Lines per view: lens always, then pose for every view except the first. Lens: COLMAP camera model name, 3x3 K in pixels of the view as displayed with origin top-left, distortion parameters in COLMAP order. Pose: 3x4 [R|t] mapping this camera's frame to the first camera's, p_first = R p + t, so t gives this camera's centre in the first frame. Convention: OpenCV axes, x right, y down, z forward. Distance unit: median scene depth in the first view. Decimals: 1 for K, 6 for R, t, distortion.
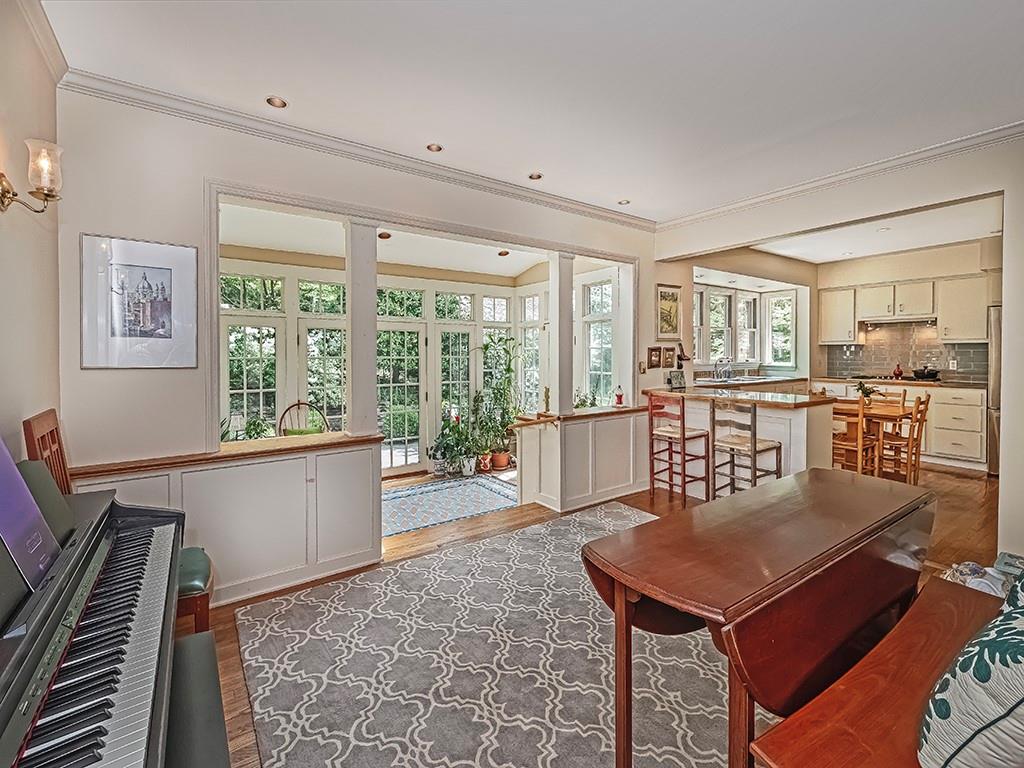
lens RADIAL K [[463.4, 0, 513.2], [0, 463.4, 360.9], [0, 0, 1]] dist [0.014181, -0.003392]
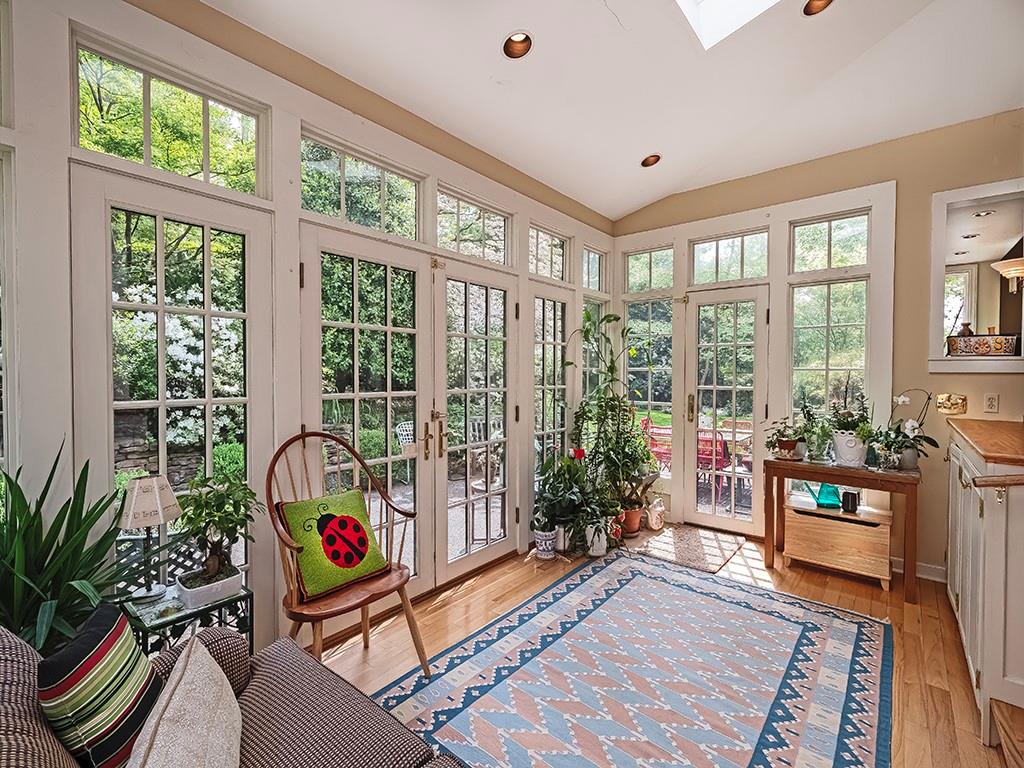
lens RADIAL K [[463.4, 0, 496.5], [0, 463.4, 380.2], [0, 0, 1]] dist [0.014181, -0.003392]
pose [[0.966596, 0.000366, 0.256306, -0.472851], [-0.001448, 0.999991, 0.004035, 0.049946], [-0.256303, -0.004271, 0.966587, 0.651540]]
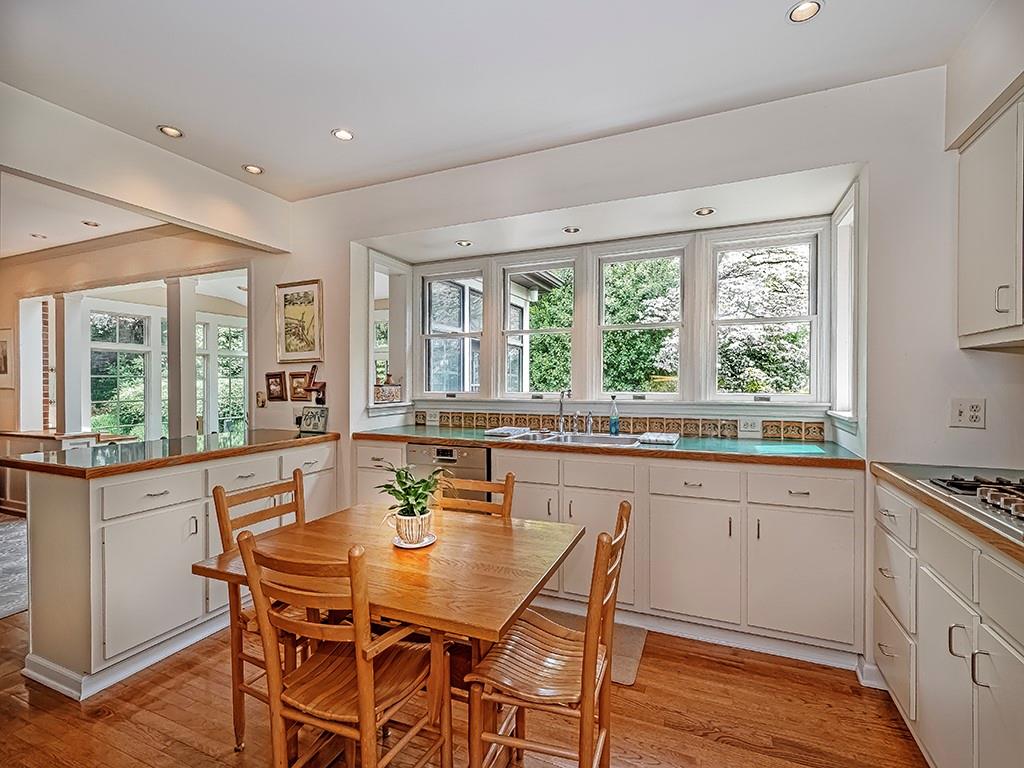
lens RADIAL K [[463.4, 0, 510.1], [0, 463.4, 387.0], [0, 0, 1]] dist [0.014181, -0.003392]
pose [[0.521827, 0.006961, -0.853023, 1.076288], [-0.013870, 0.999904, -0.000325, -0.010626], [0.852938, 0.012001, 0.521874, 0.892246]]
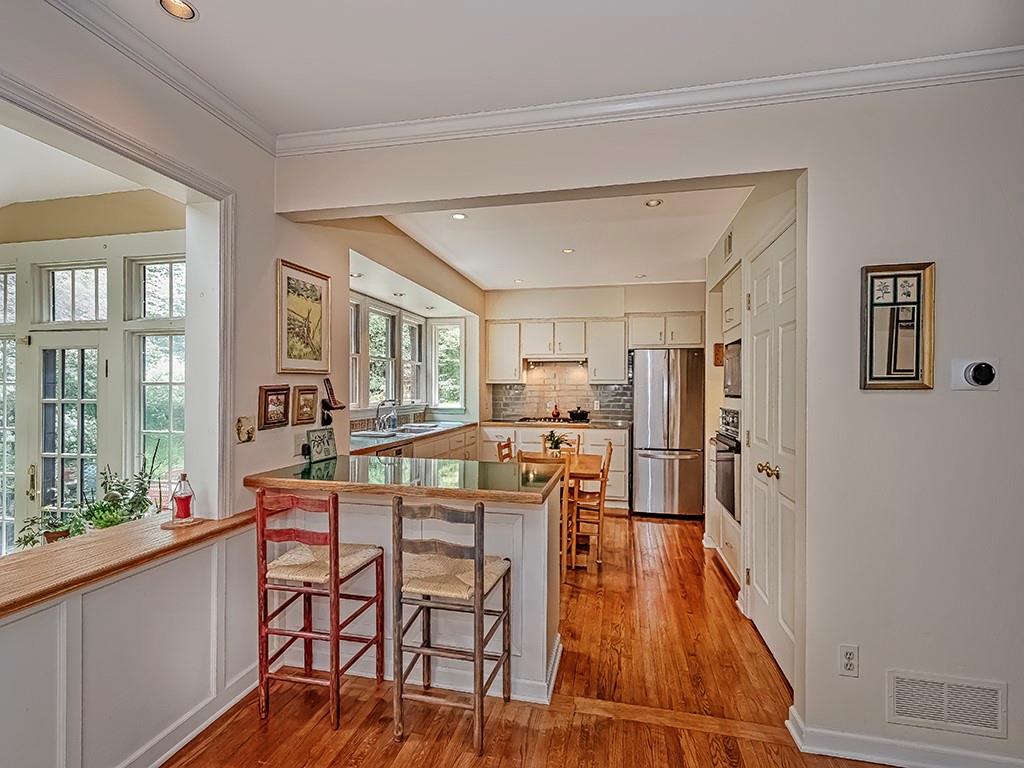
lens RADIAL K [[463.4, 0, 517.5], [0, 463.4, 389.5], [0, 0, 1]] dist [0.014181, -0.003392]
pose [[0.736691, 0.003864, 0.676219, 0.152770], [0.005838, 0.999910, -0.012073, -0.017096], [-0.676205, 0.012842, 0.736602, 0.438567]]
